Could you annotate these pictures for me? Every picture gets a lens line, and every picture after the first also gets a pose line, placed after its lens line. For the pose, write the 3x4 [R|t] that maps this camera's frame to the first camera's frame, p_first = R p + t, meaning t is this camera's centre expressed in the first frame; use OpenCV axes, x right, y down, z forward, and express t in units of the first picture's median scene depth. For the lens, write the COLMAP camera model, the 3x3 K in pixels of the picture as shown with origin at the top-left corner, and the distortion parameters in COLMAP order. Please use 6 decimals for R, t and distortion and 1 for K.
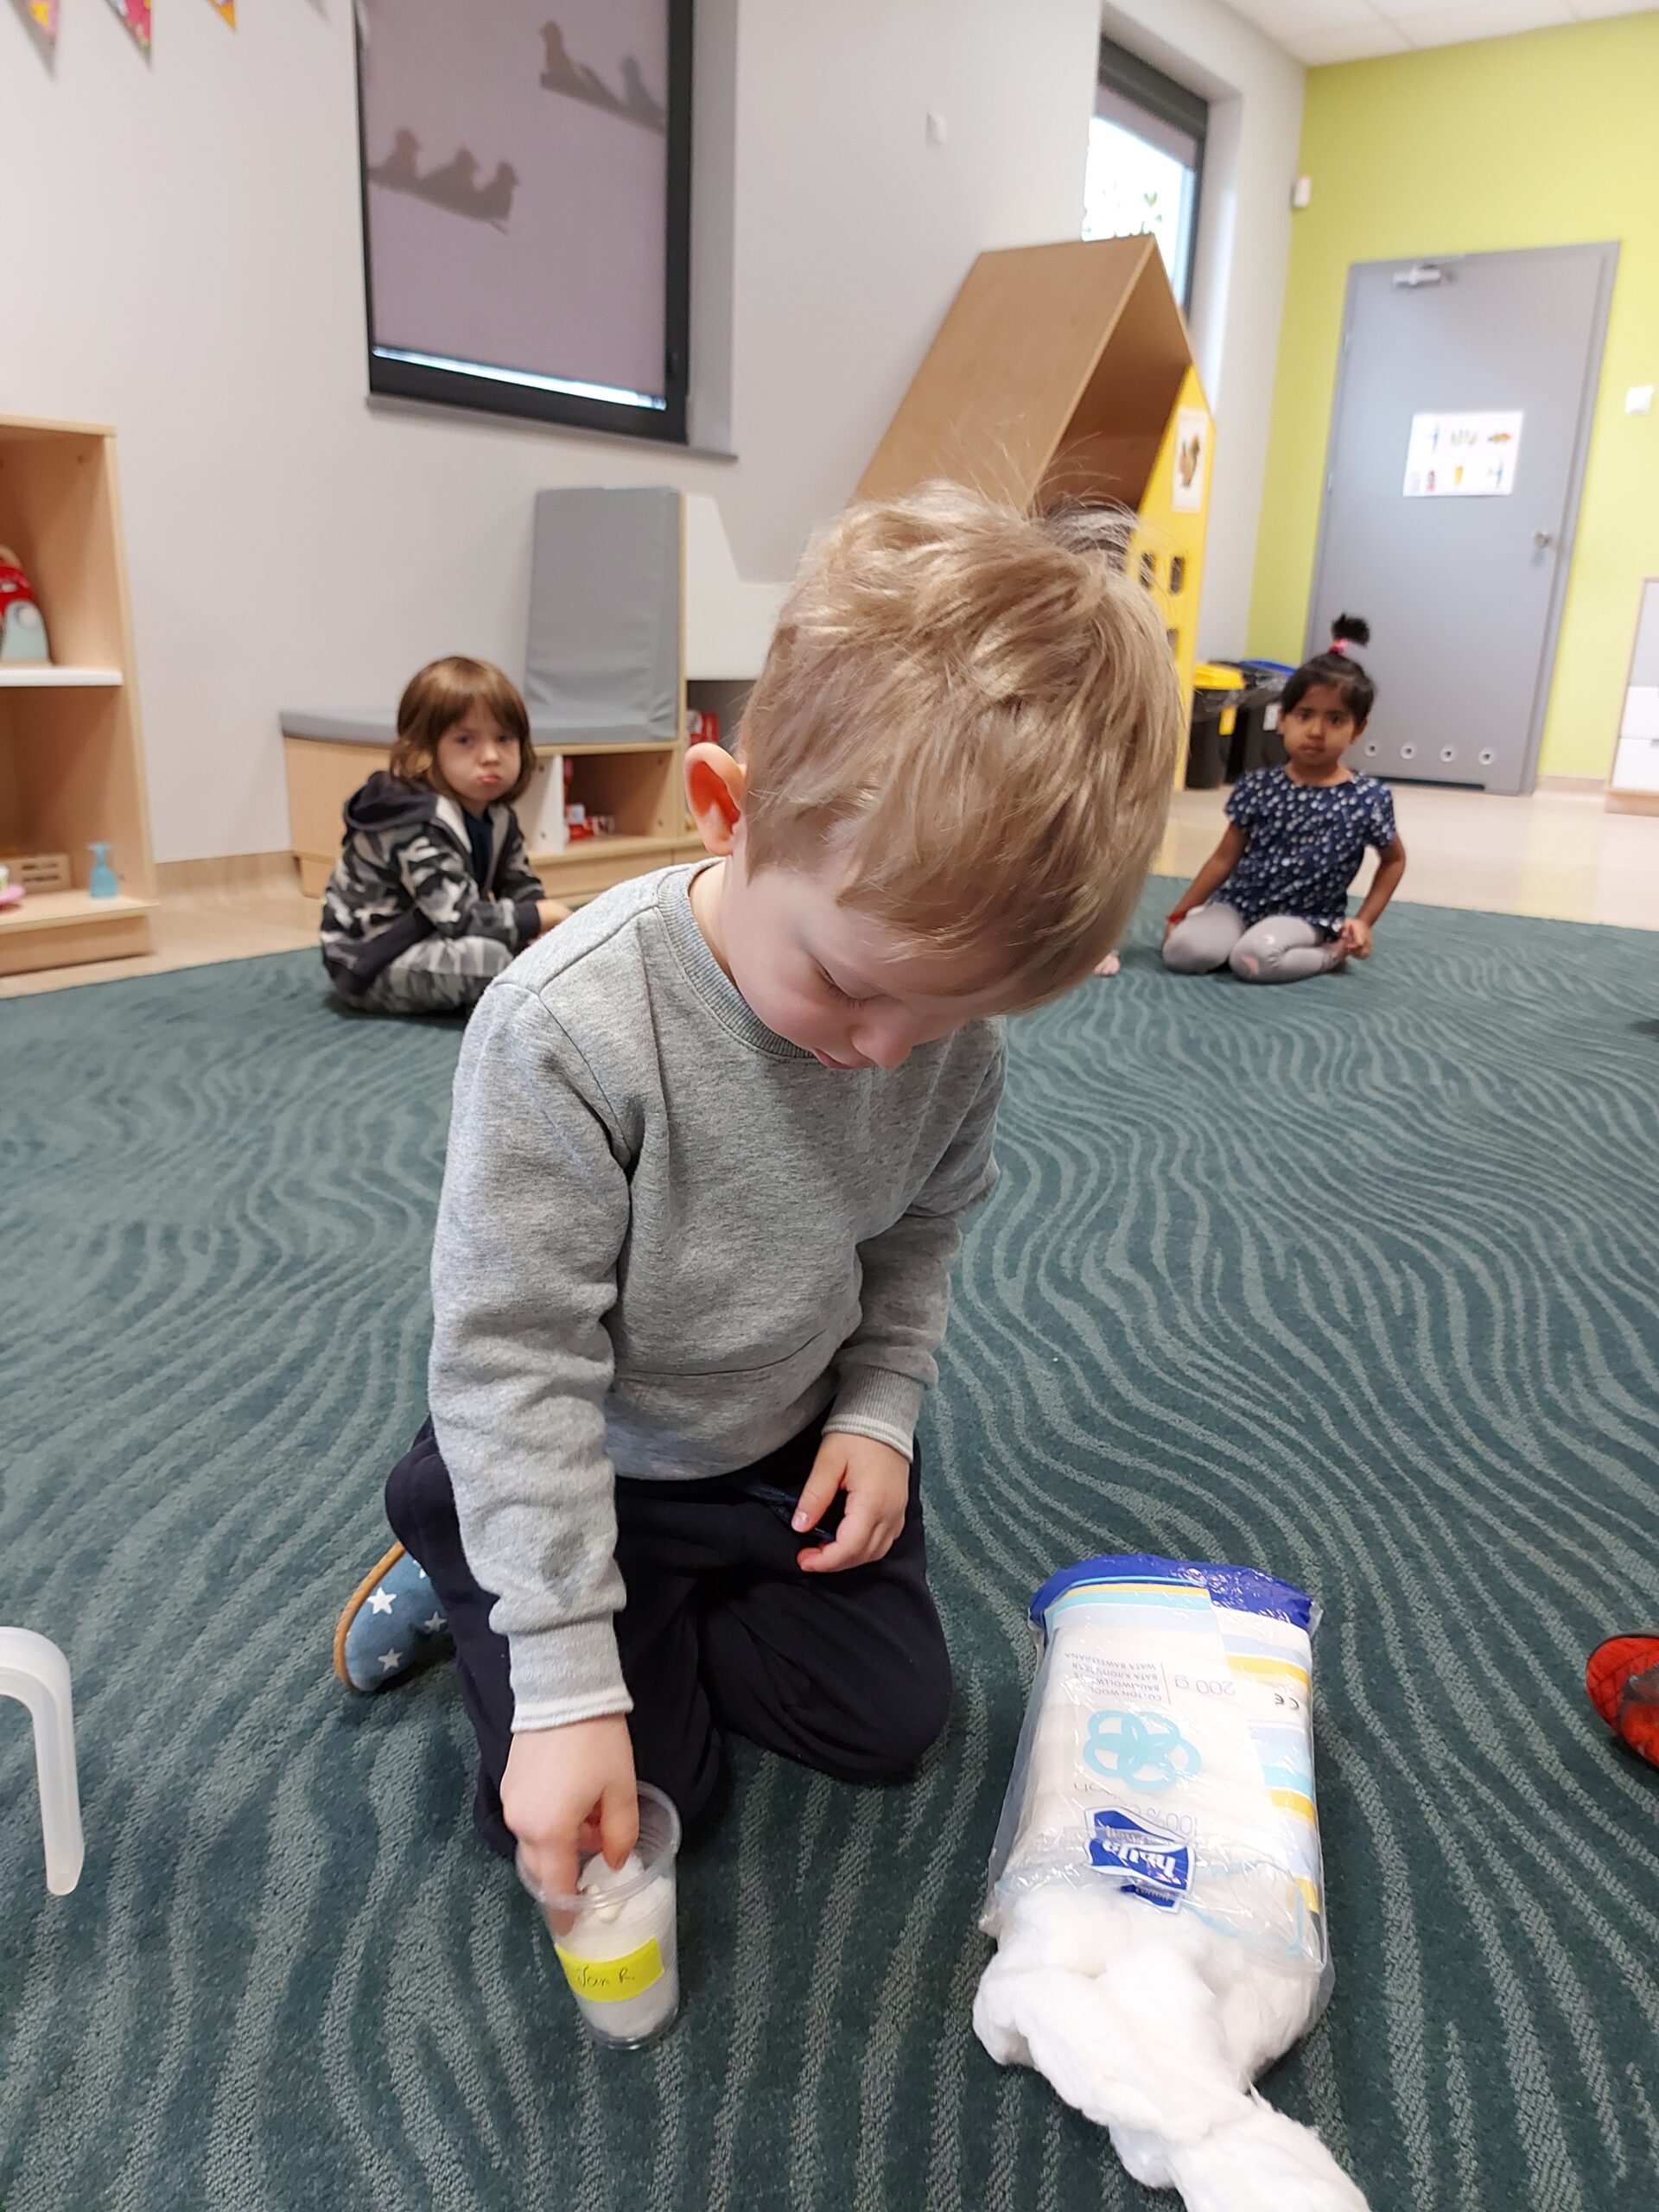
lens RADIAL K [[1563.6, 0, 829.5], [0, 1563.6, 1106.0], [0, 0, 1]] dist [0.064045, -0.091451]
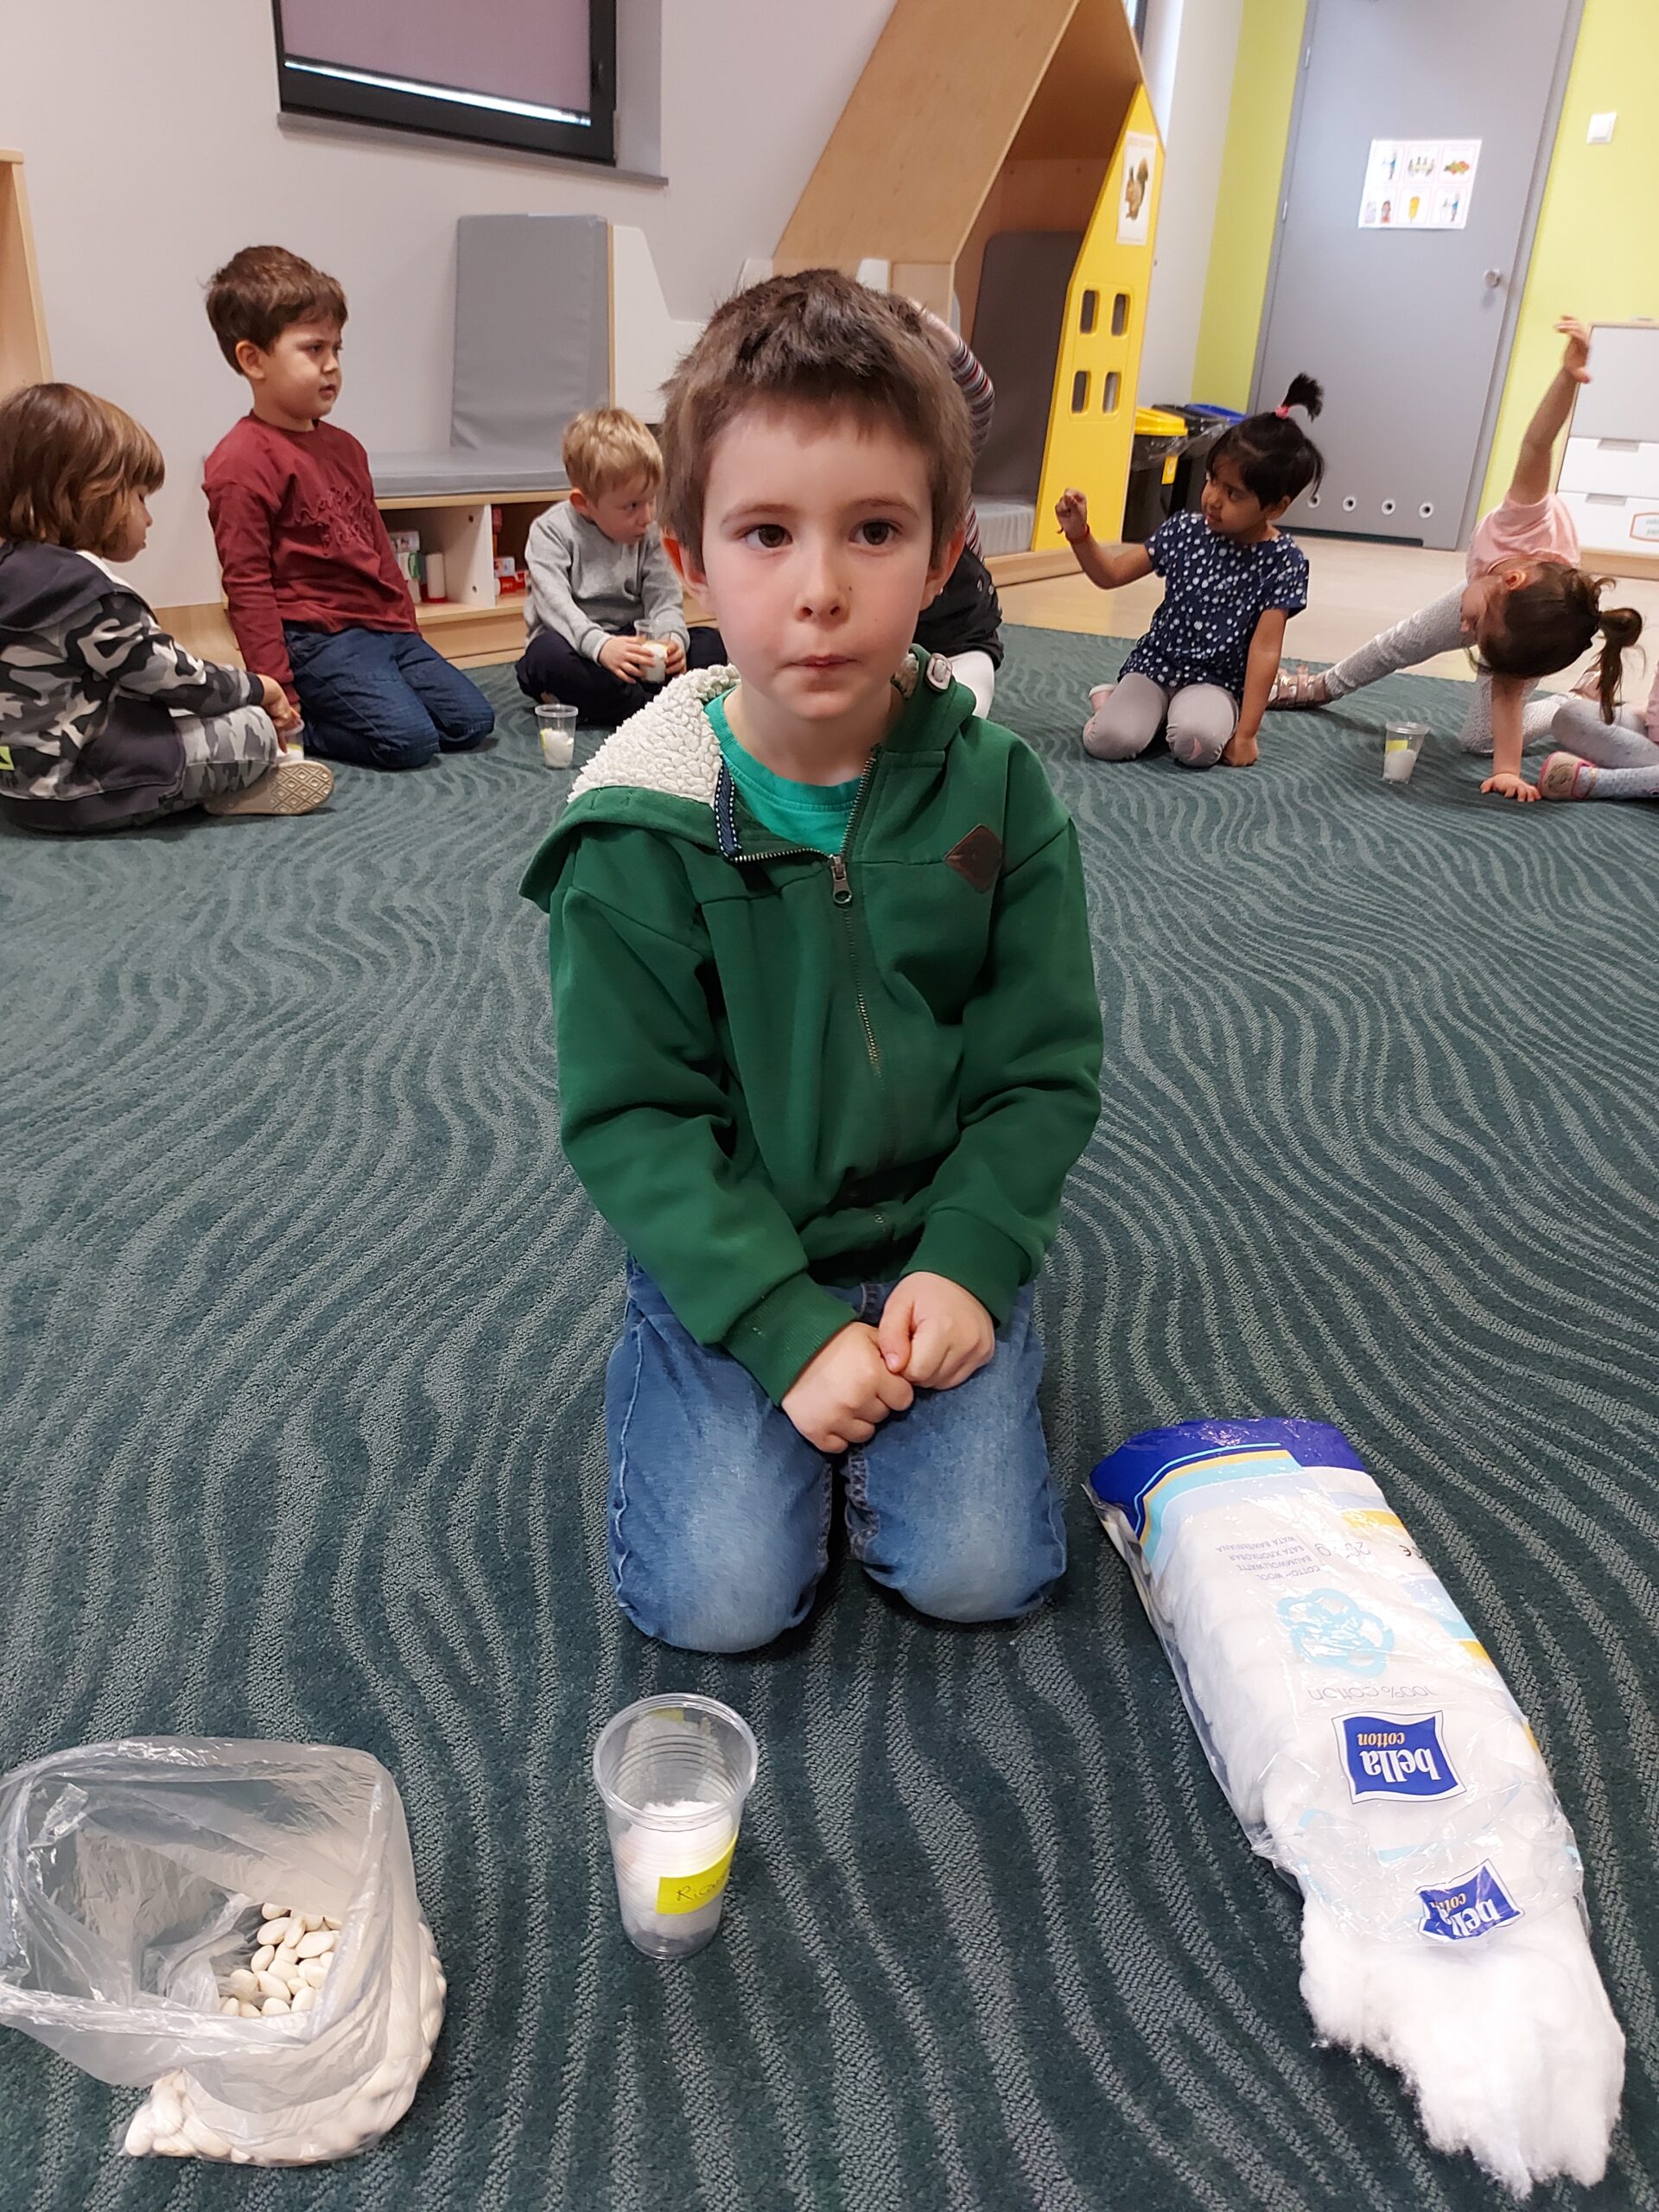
lens RADIAL K [[1599.8, 0, 829.5], [0, 1599.8, 1106.0], [0, 0, 1]] dist [0.133166, -0.217439]
pose [[0.999587, -0.002740, 0.028612, 0.023196], [-0.001474, 0.989249, 0.146233, 0.001725], [-0.028705, -0.146214, 0.988836, -0.136946]]
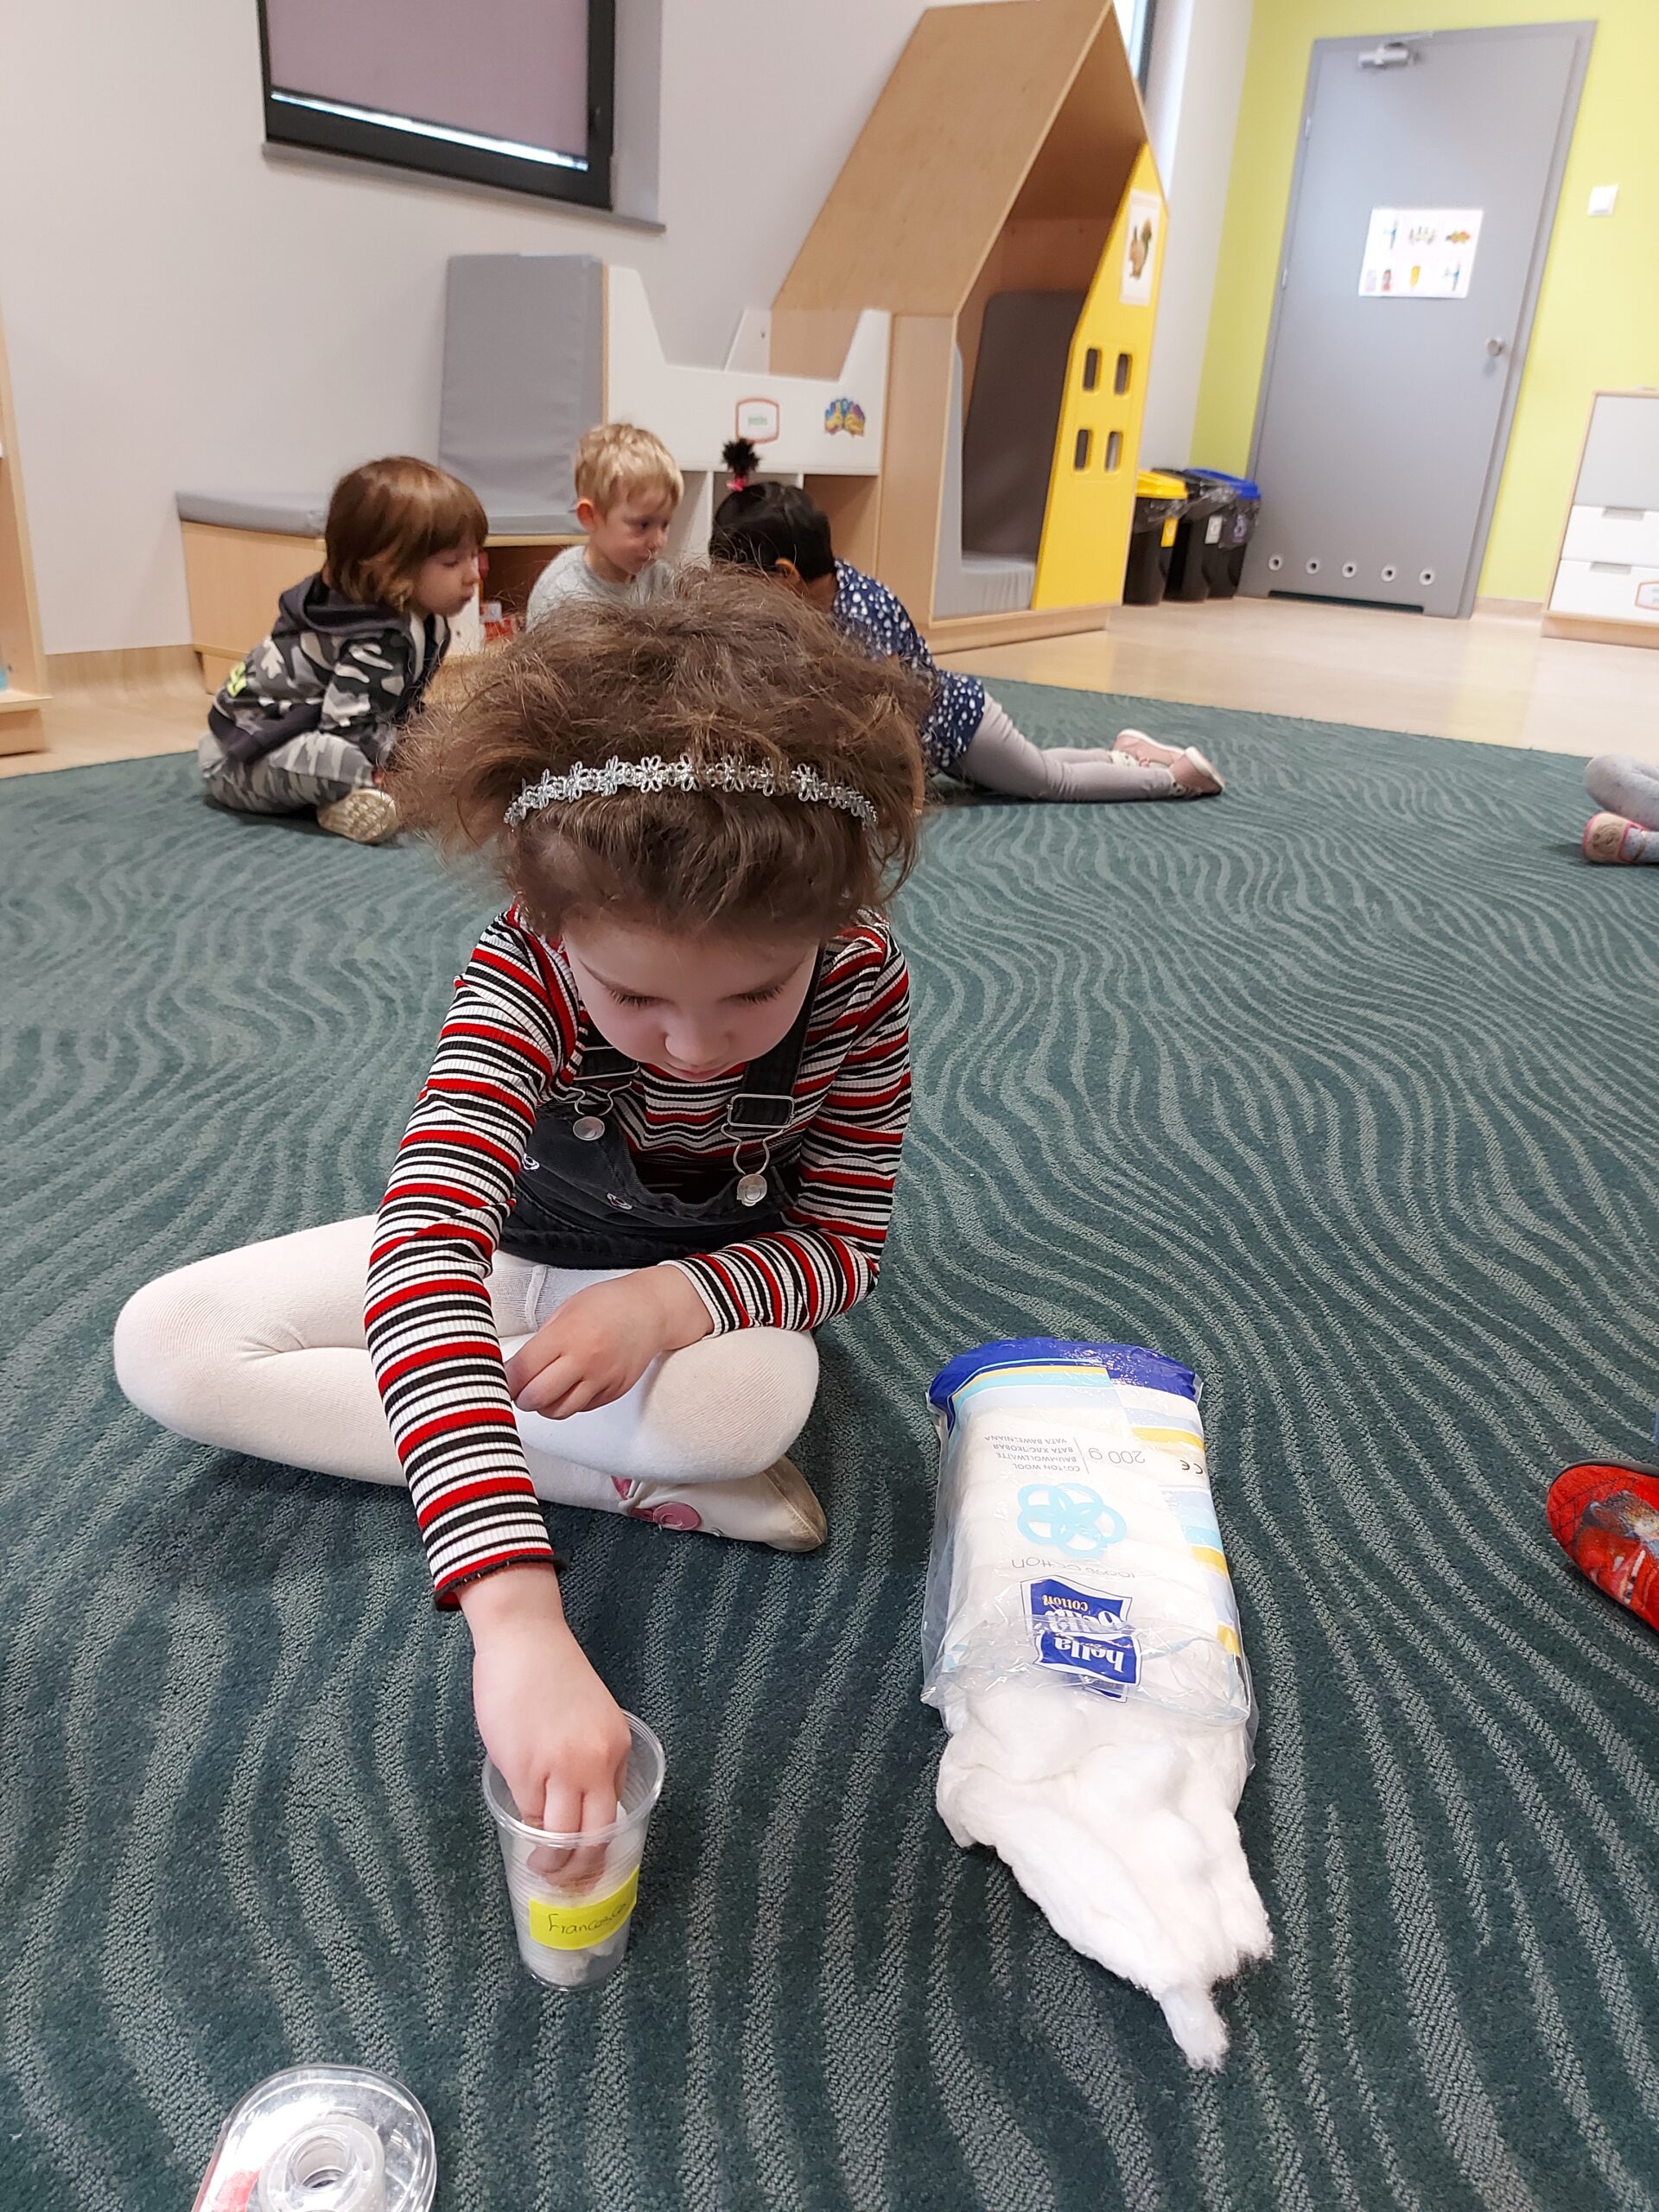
lens RADIAL K [[1537.9, 0, 829.5], [0, 1537.9, 1106.0], [0, 0, 1]] dist [0.079297, -0.102949]
pose [[0.999027, 0.008692, 0.043243, 0.009644], [-0.013463, 0.993697, 0.111291, 0.009117], [-0.042003, -0.111765, 0.992847, 0.028487]]
